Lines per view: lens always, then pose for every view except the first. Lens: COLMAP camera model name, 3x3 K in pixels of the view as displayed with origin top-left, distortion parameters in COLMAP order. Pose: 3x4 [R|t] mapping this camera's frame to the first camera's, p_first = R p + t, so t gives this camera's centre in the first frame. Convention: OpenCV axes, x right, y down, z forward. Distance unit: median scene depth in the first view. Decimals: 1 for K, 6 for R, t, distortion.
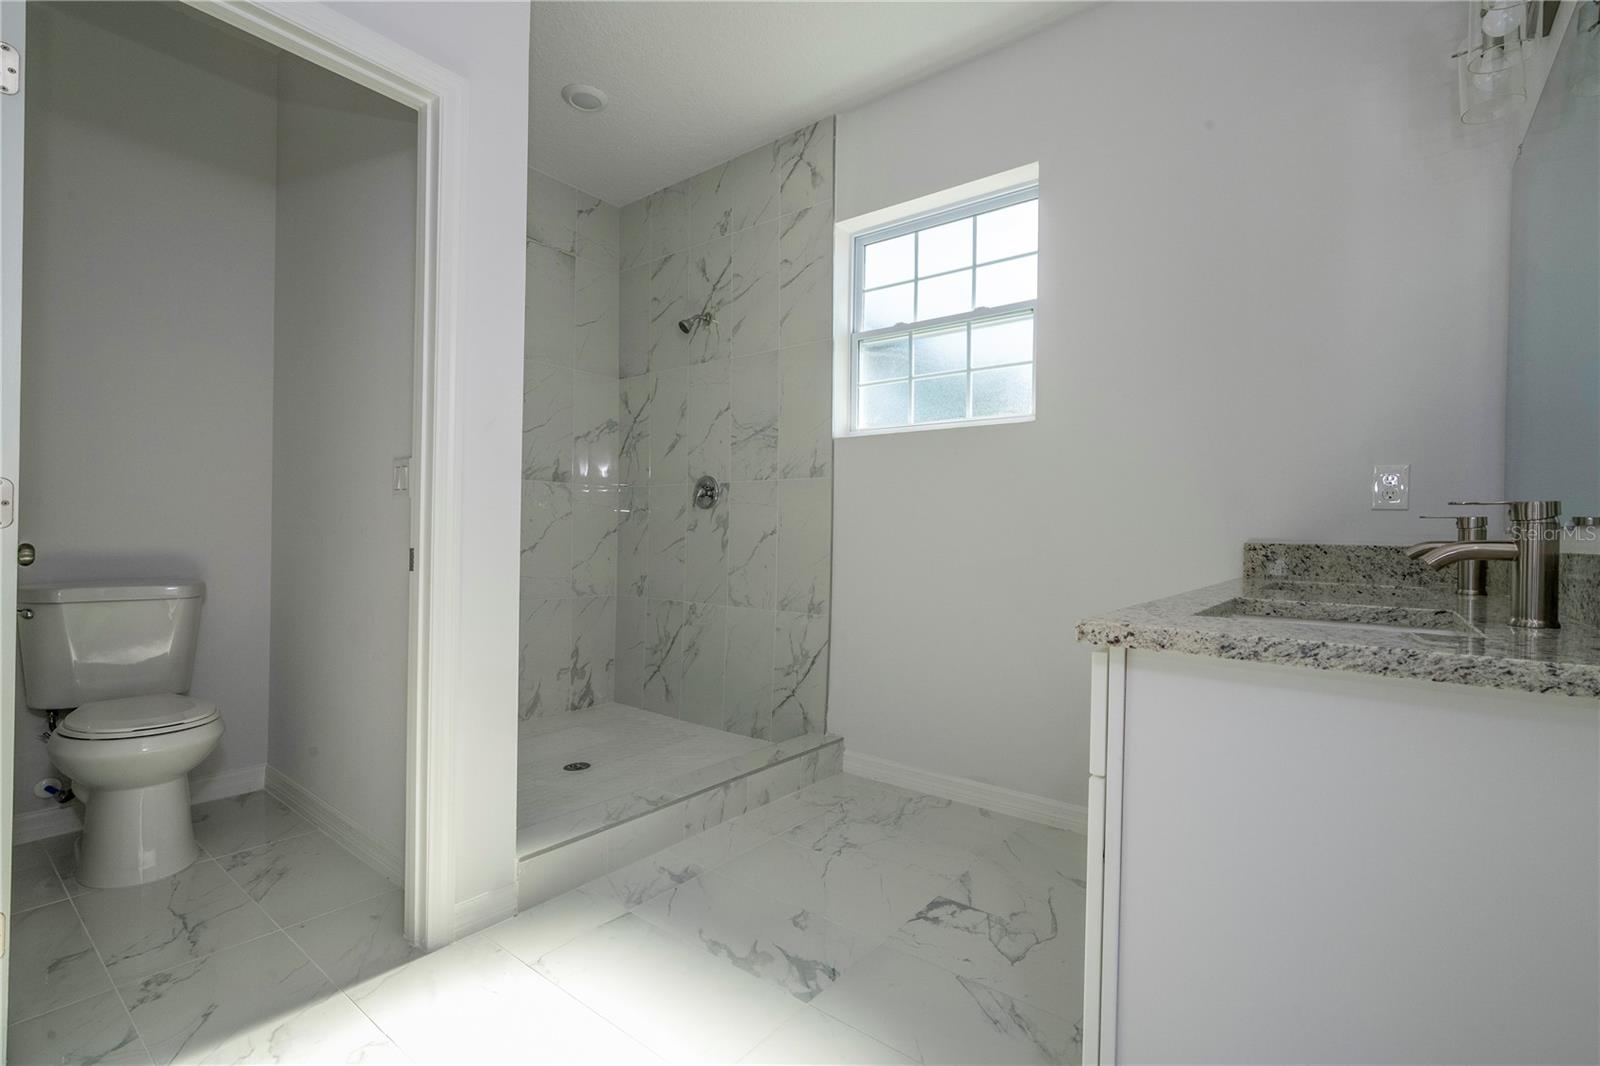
lens RADIAL K [[724.3, 0, 813.7], [0, 724.3, 535.3], [0, 0, 1]] dist [-0.000606, 0.000633]
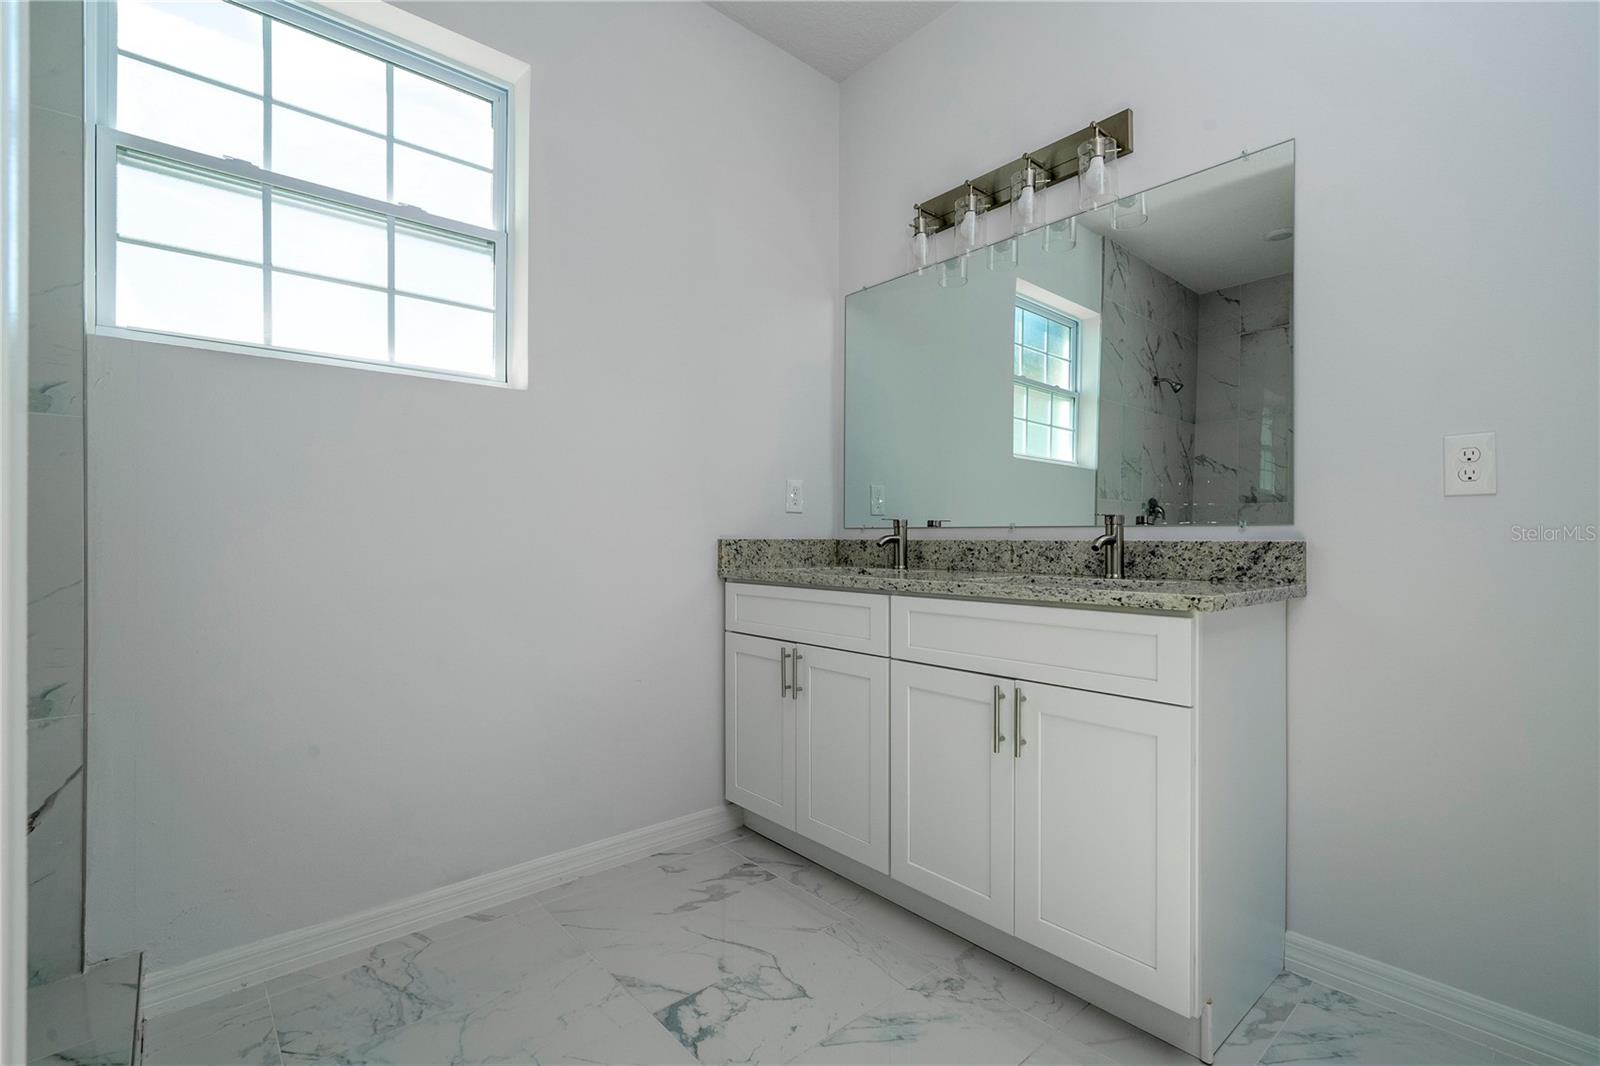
lens RADIAL K [[724.3, 0, 813.7], [0, 724.3, 535.3], [0, 0, 1]] dist [-0.000606, 0.000633]
pose [[0.186202, -0.016877, 0.982366, -0.517798], [0.003972, 0.999857, 0.016425, -0.014245], [-0.982503, 0.000844, 0.186243, 0.674941]]
